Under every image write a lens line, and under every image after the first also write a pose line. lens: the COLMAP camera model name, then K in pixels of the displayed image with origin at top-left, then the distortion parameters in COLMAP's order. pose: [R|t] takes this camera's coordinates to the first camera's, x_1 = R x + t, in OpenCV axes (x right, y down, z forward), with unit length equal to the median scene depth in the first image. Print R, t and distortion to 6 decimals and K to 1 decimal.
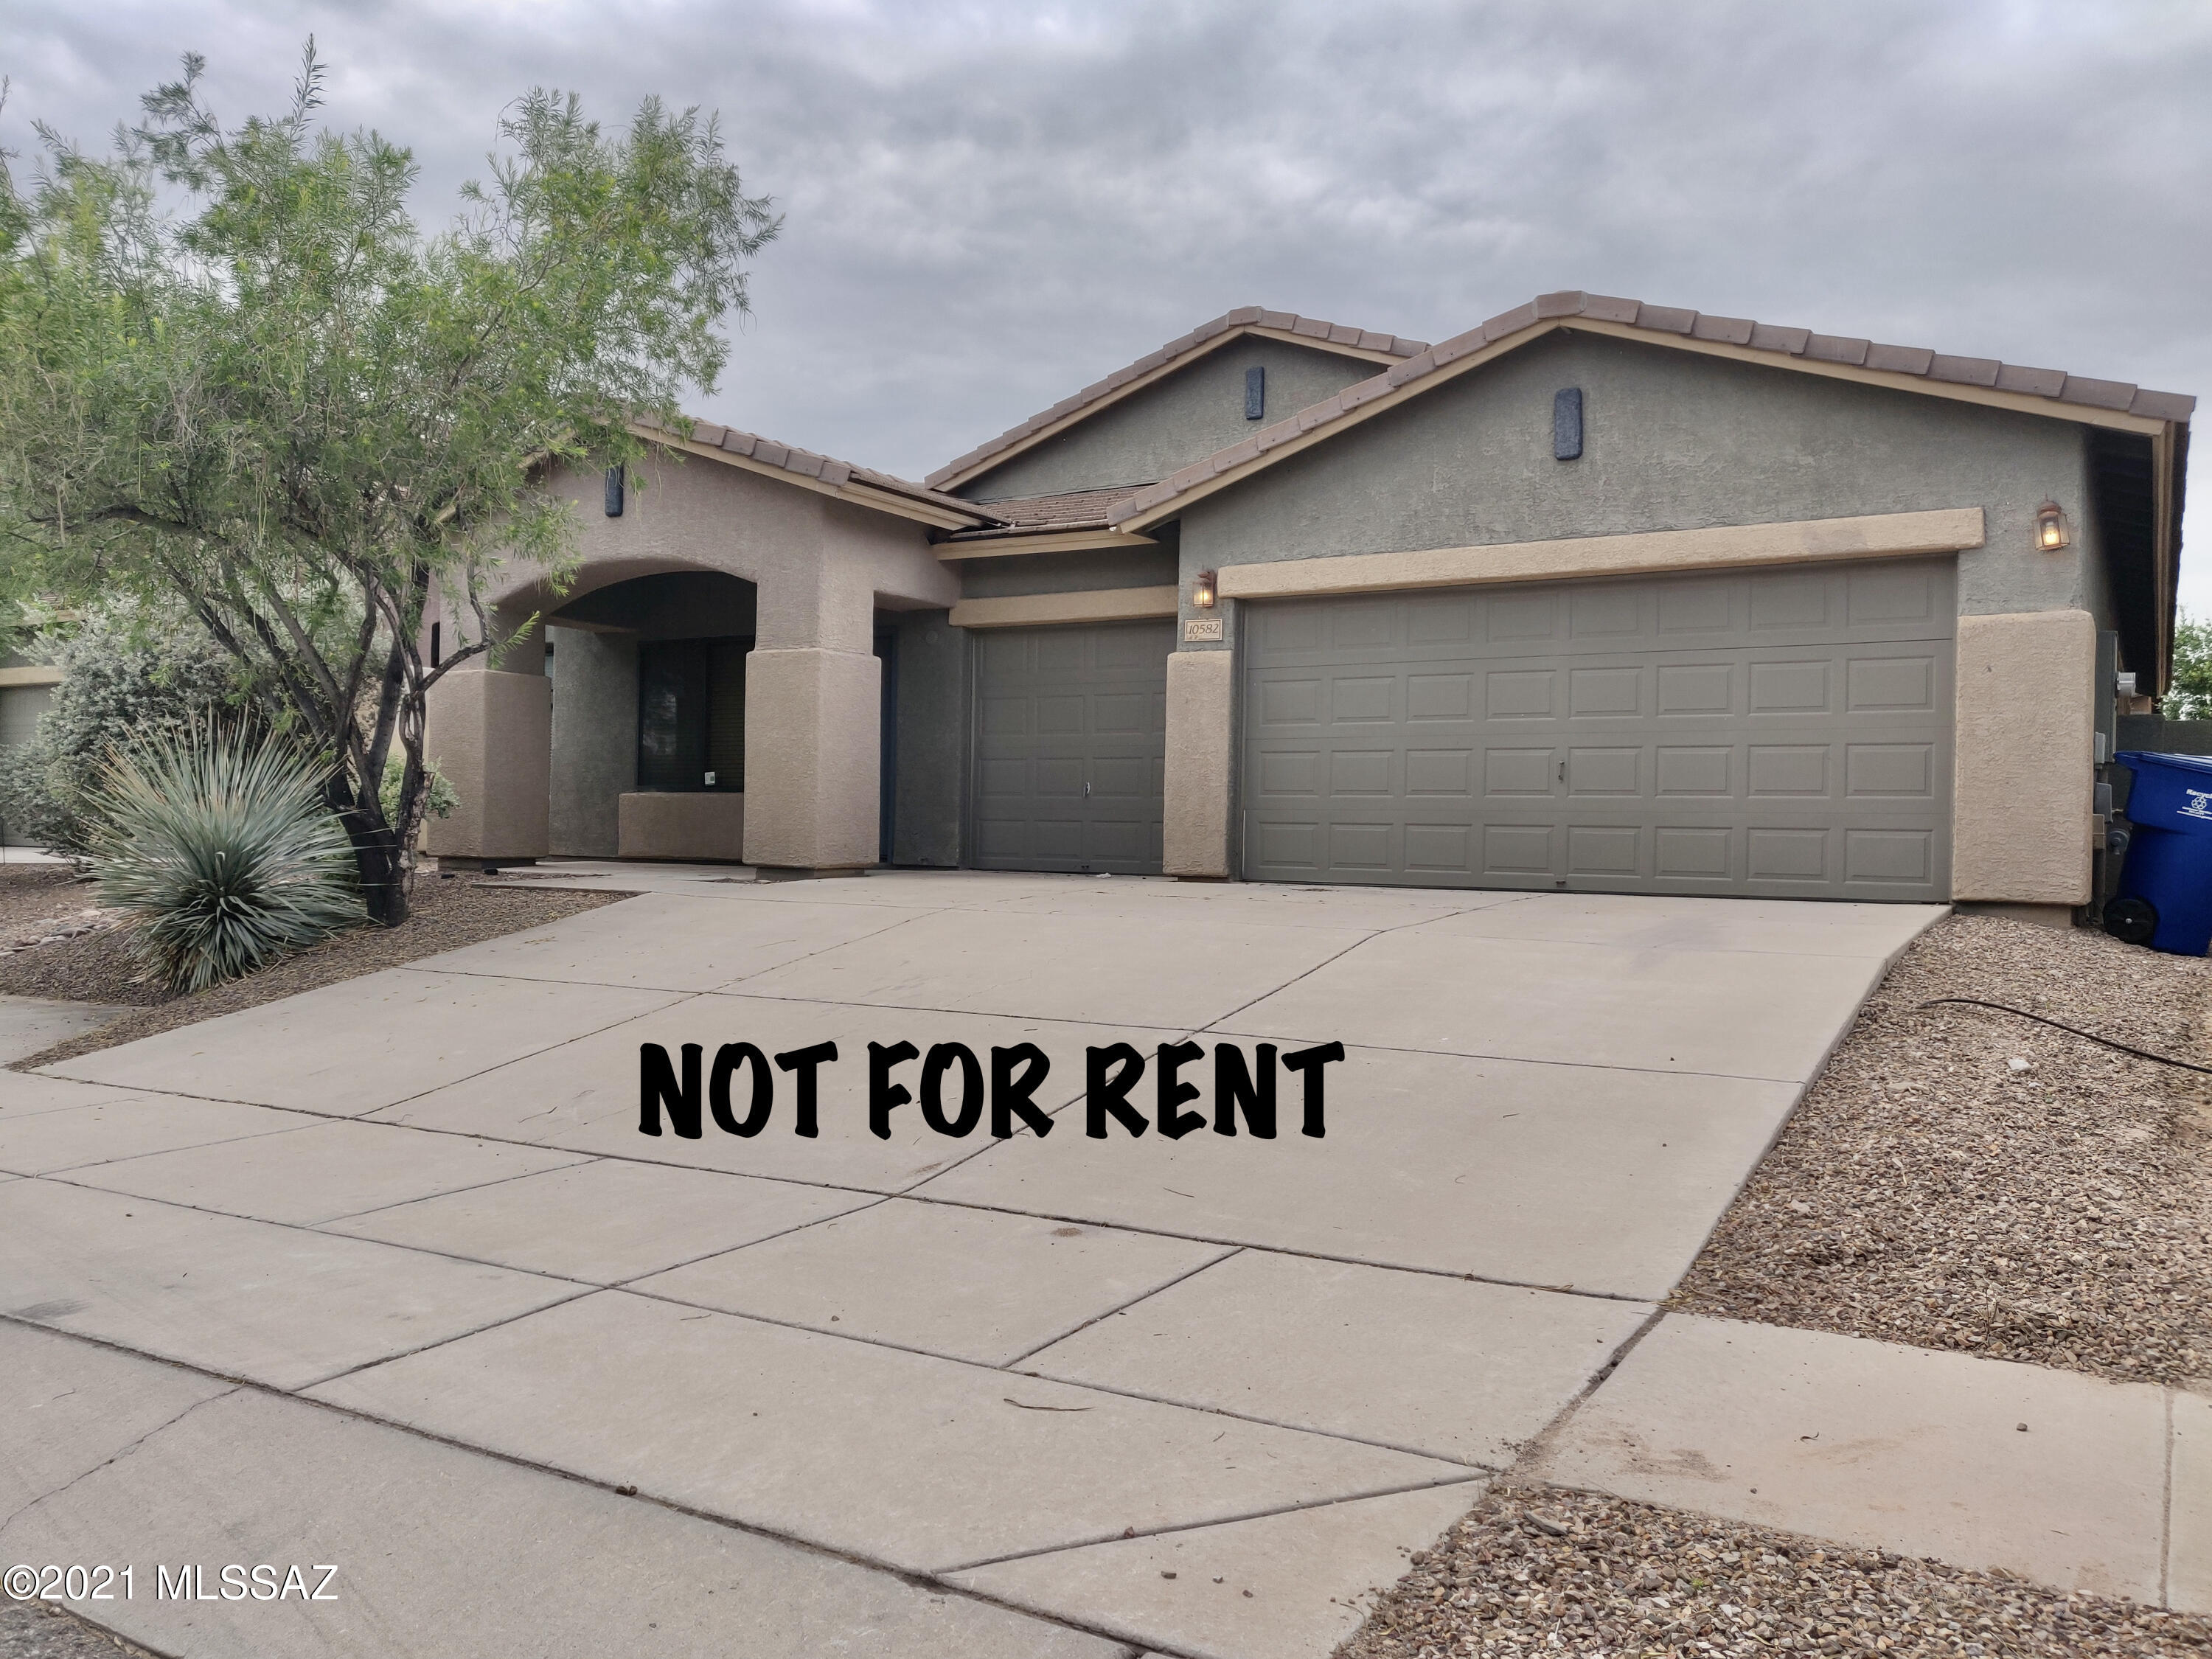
lens RADIAL K [[1712.4, 0, 1106.0], [0, 1712.4, 829.5], [0, 0, 1]] dist [0.003258, 0.002879]
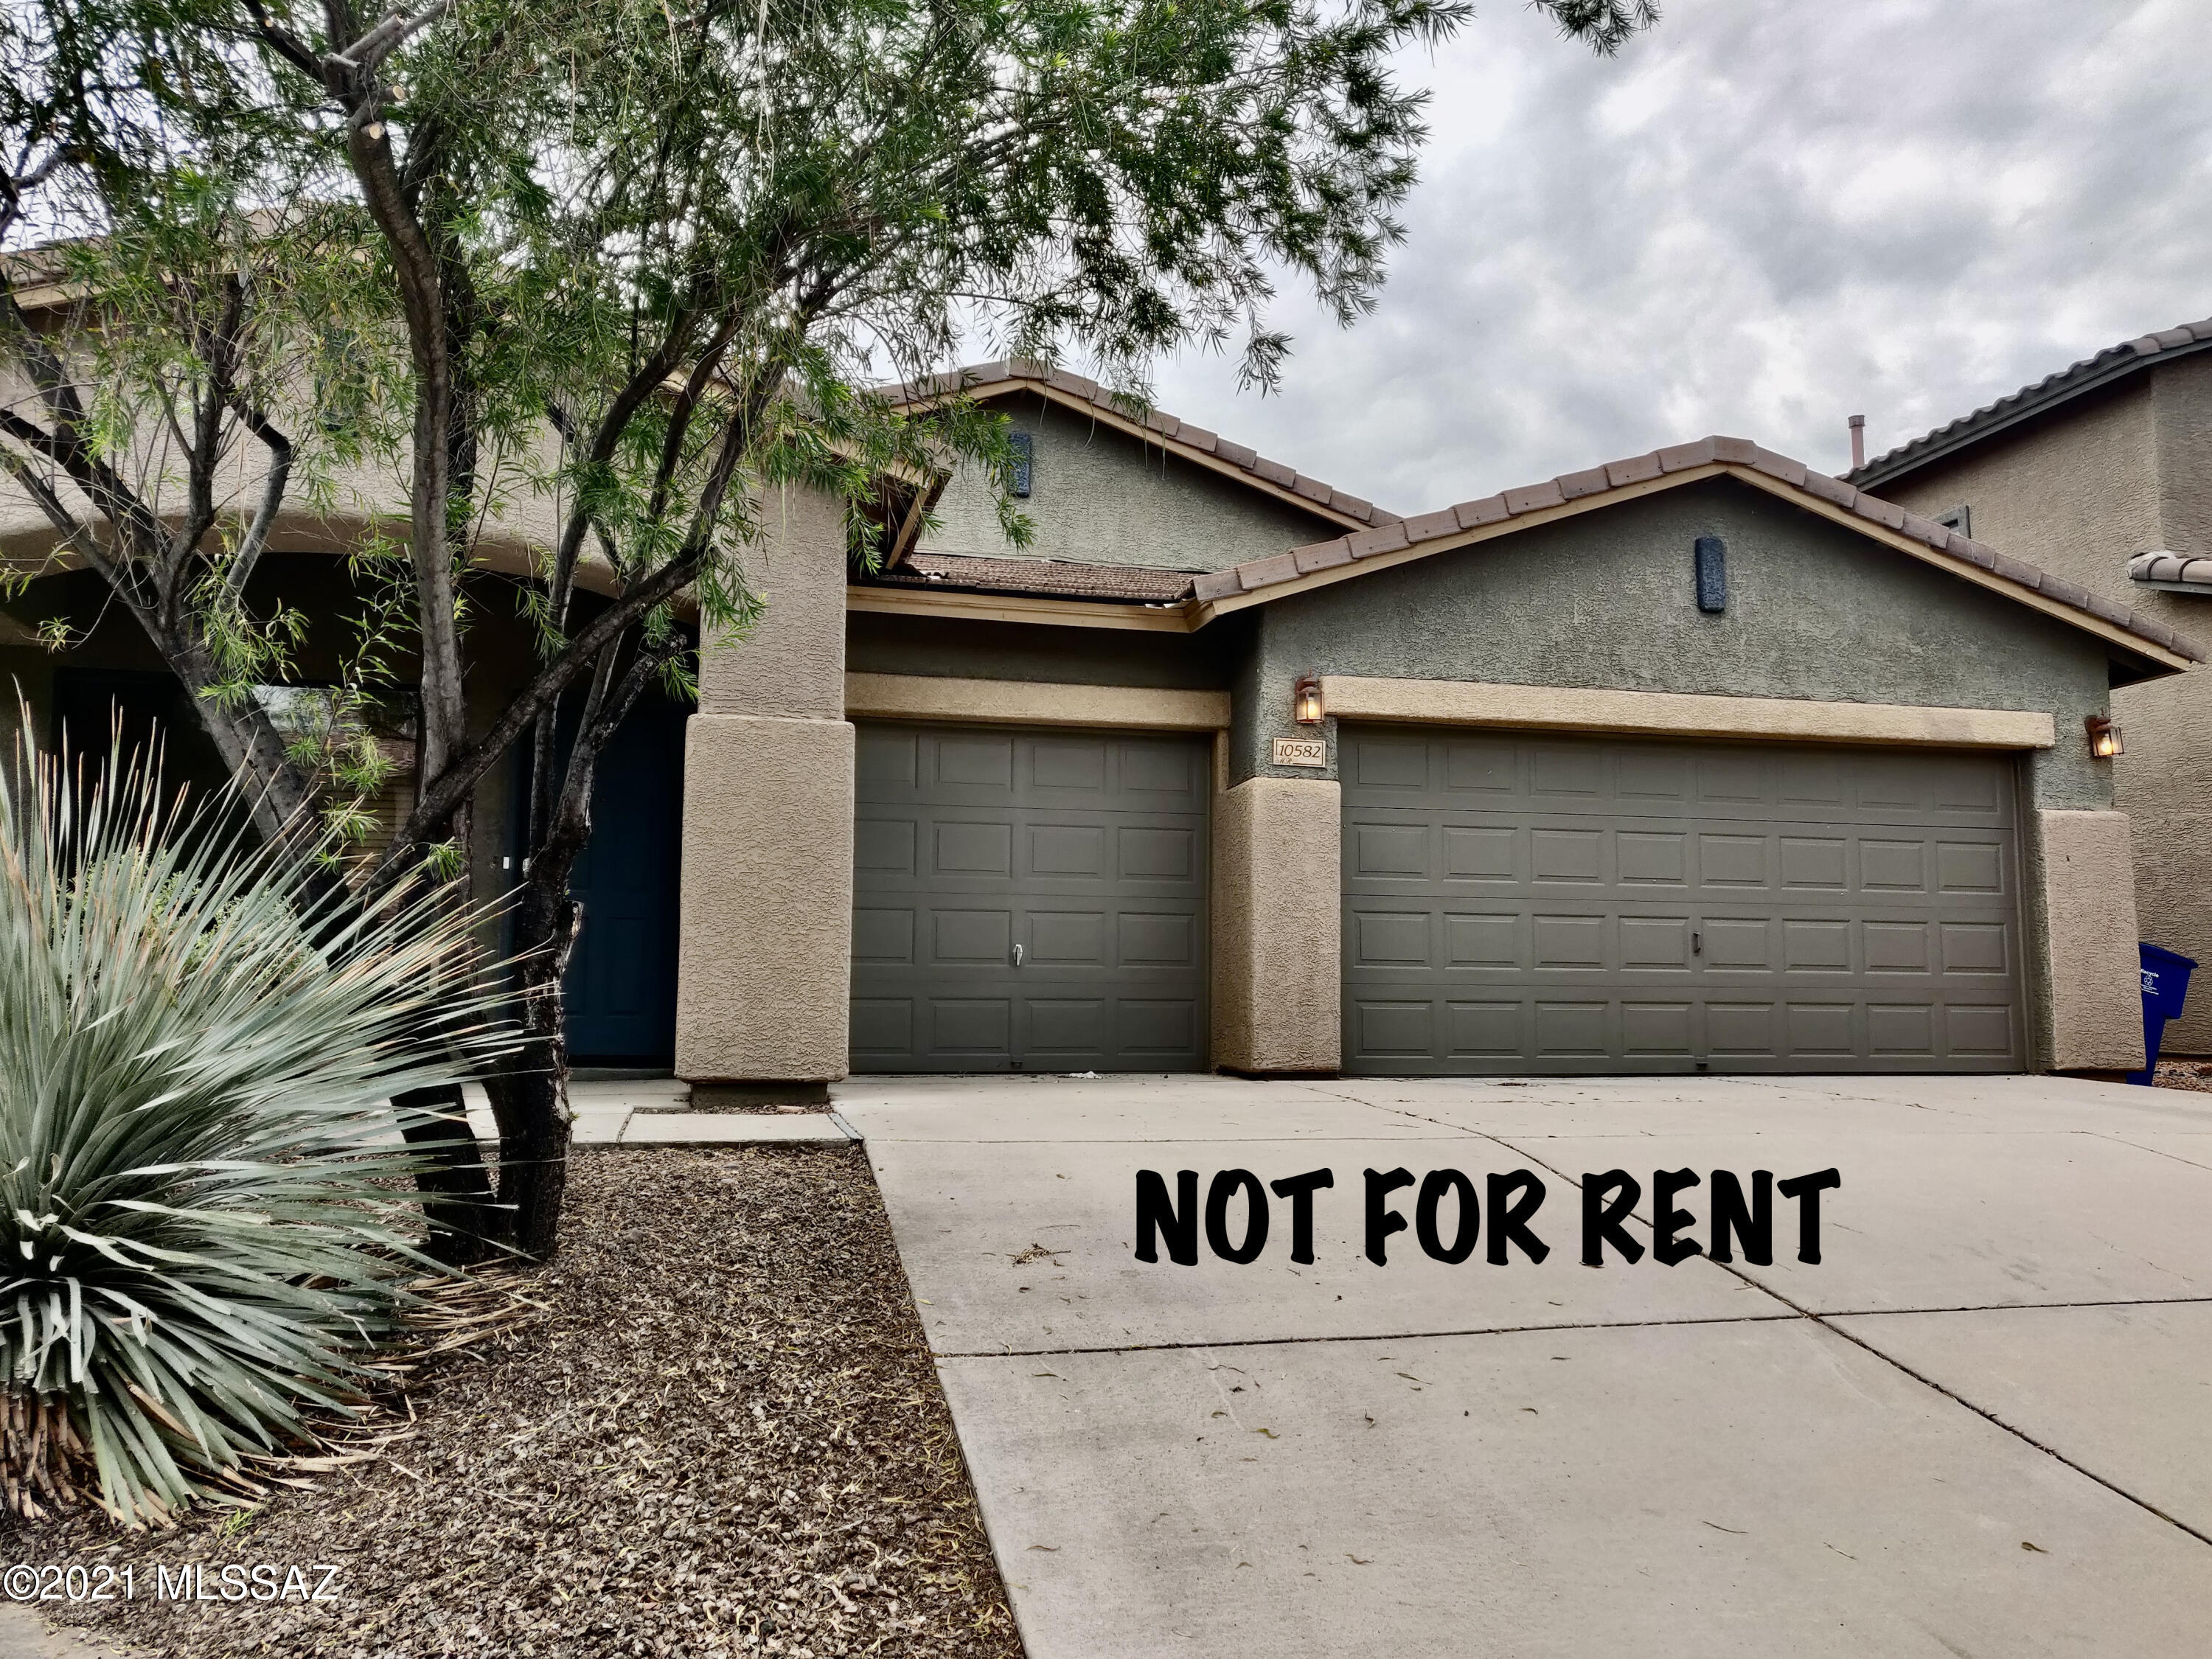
lens RADIAL K [[1683.0, 0, 1113.3], [0, 1683.0, 834.9], [0, 0, 1]] dist [-0.018887, 0.079608]
pose [[0.705934, 0.061701, 0.705585, -0.579191], [0.005161, 0.995724, -0.092235, -0.009884], [-0.708259, 0.068754, 0.702597, 0.564071]]
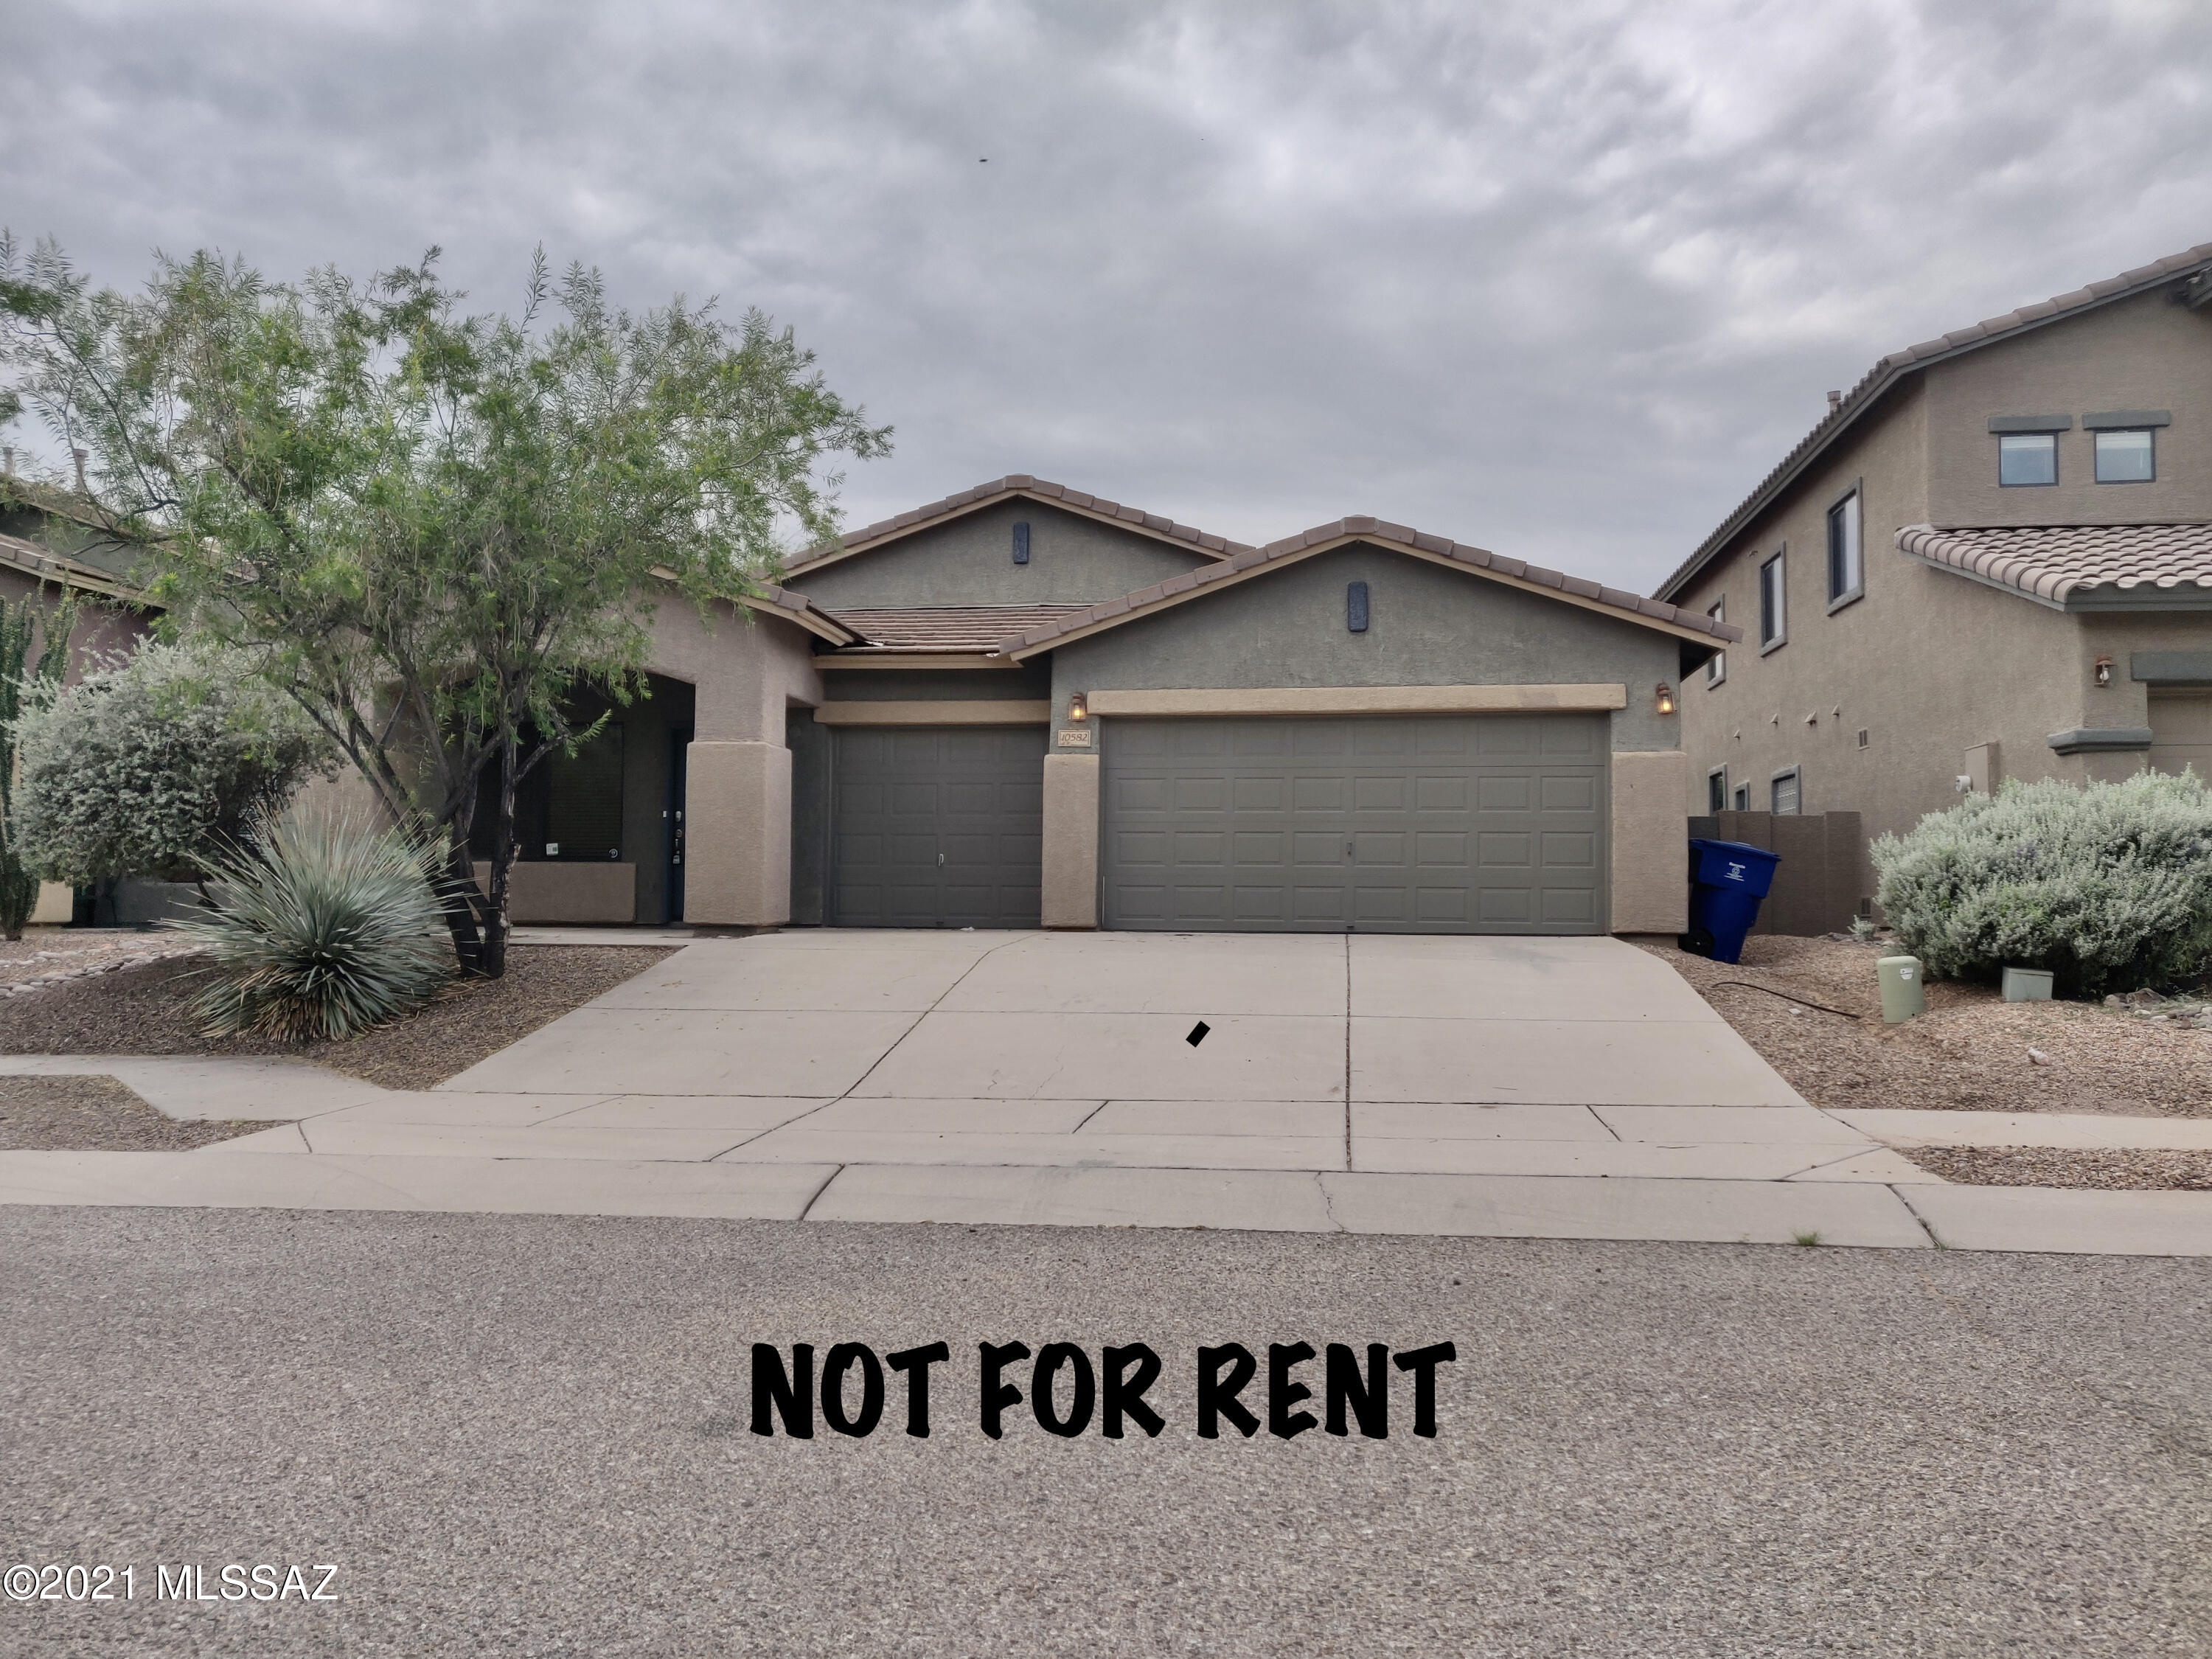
lens RADIAL K [[1683.0, 0, 1113.3], [0, 1683.0, 834.9], [0, 0, 1]] dist [-0.018887, 0.079608]
pose [[0.916168, 0.007887, 0.400717, -0.458186], [0.006678, 0.999367, -0.034936, 0.002020], [-0.400739, 0.034683, 0.915536, -0.191328]]
